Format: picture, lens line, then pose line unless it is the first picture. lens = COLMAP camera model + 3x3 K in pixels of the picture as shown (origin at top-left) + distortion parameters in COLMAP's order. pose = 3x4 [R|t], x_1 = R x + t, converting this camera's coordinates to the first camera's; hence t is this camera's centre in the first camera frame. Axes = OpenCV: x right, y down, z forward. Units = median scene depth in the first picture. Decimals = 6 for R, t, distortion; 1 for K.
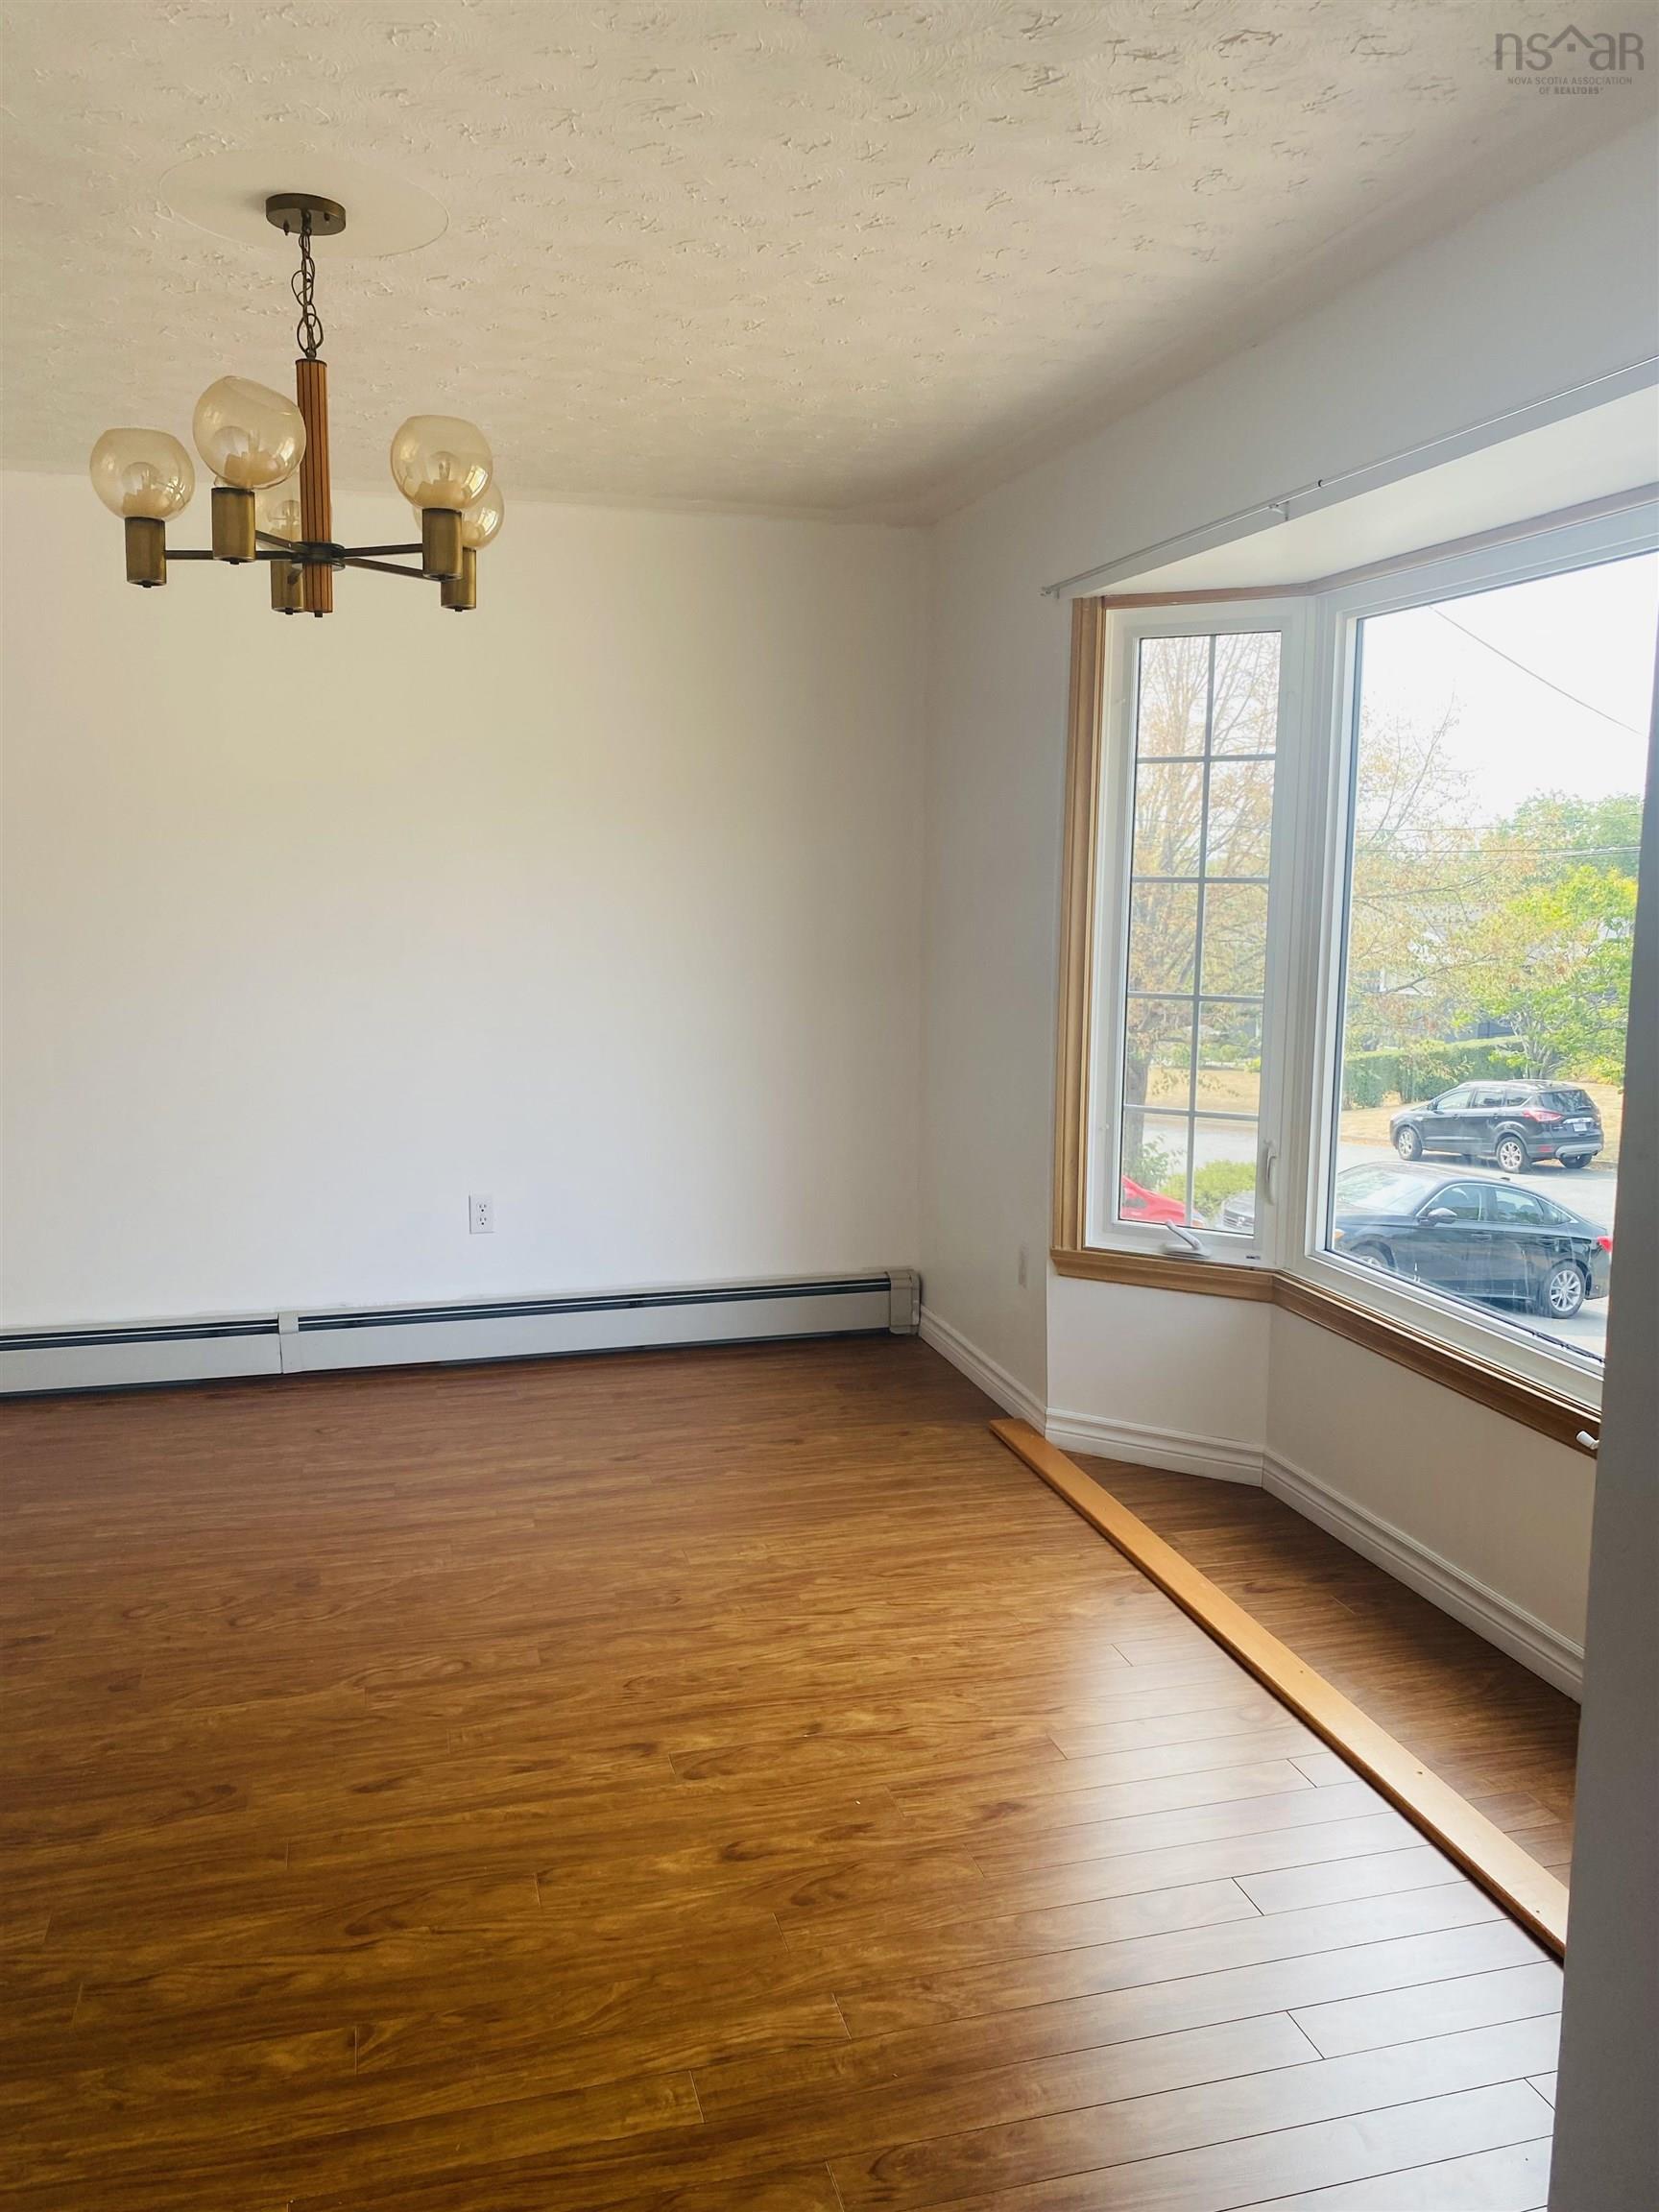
lens RADIAL K [[1694.9, 0, 829.0], [0, 1694.9, 1105.5], [0, 0, 1]] dist [0.004839, 0.007362]
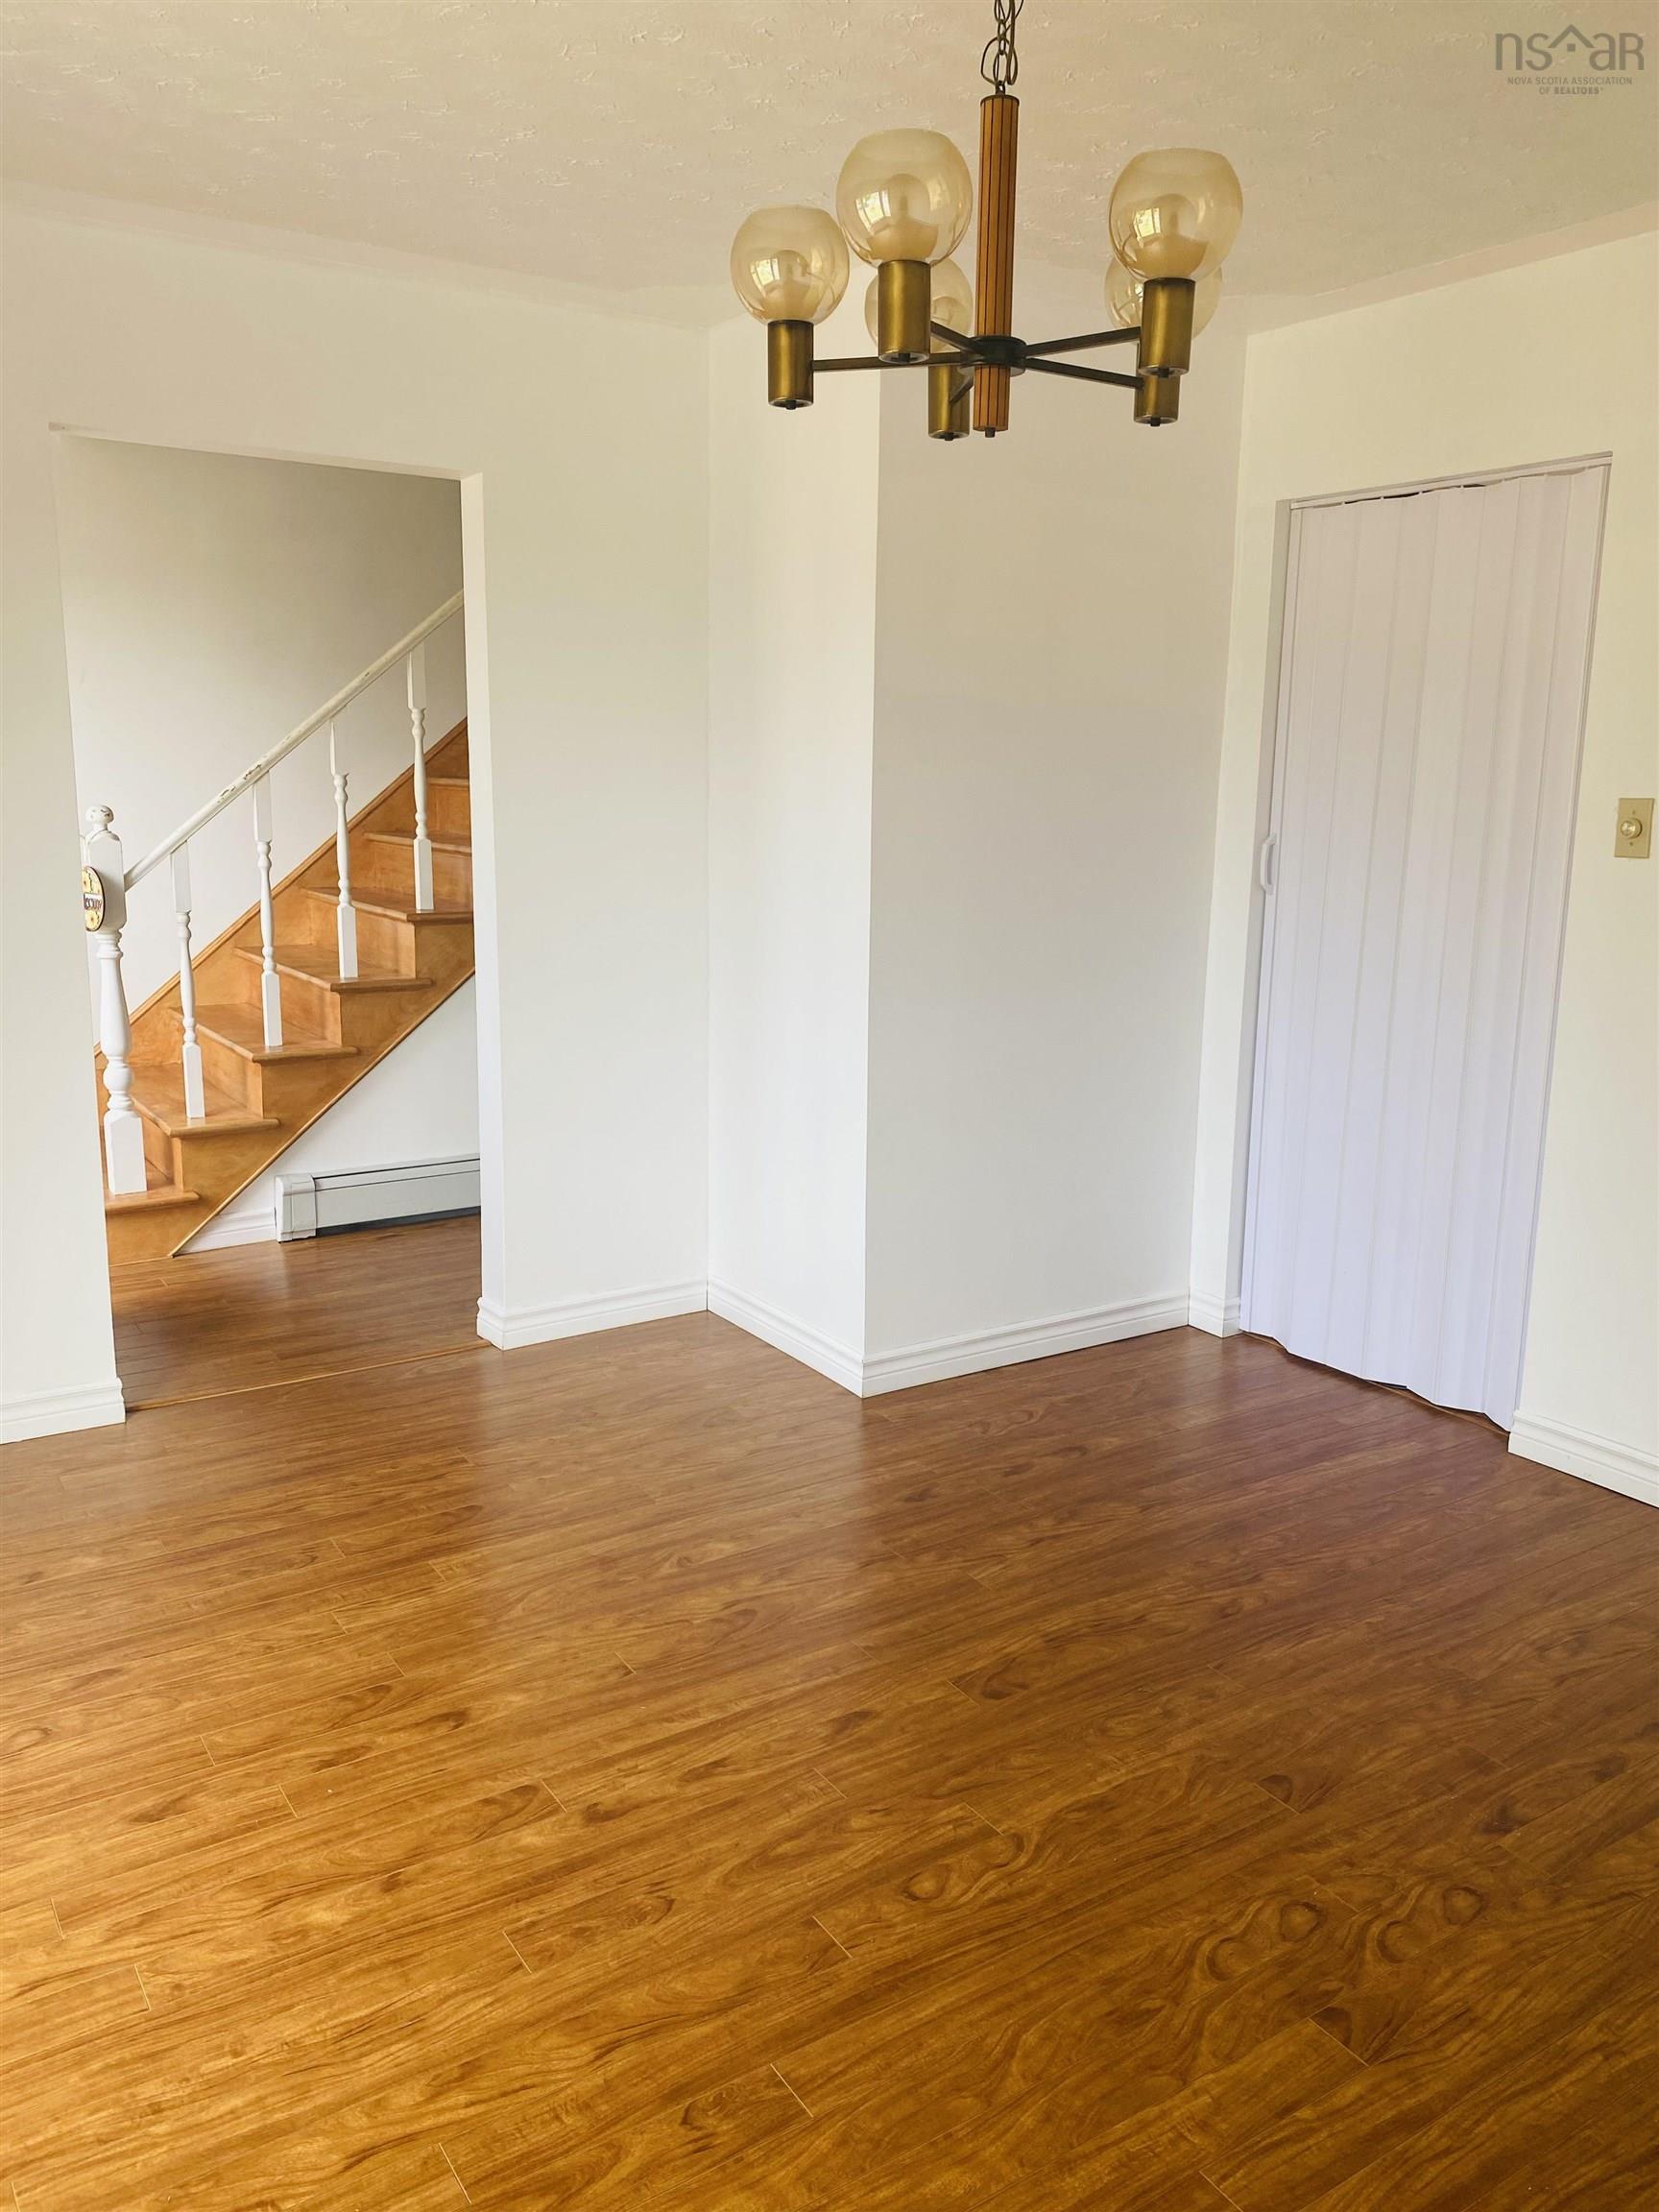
lens RADIAL K [[1694.9, 0, 828.8], [0, 1694.9, 1107.0], [0, 0, 1]] dist [0.004839, 0.007362]
pose [[-0.951885, 0.043037, -0.303418, 0.021812], [-0.064748, 0.939496, 0.336387, -0.238334], [0.299537, 0.339847, -0.891505, 1.673867]]
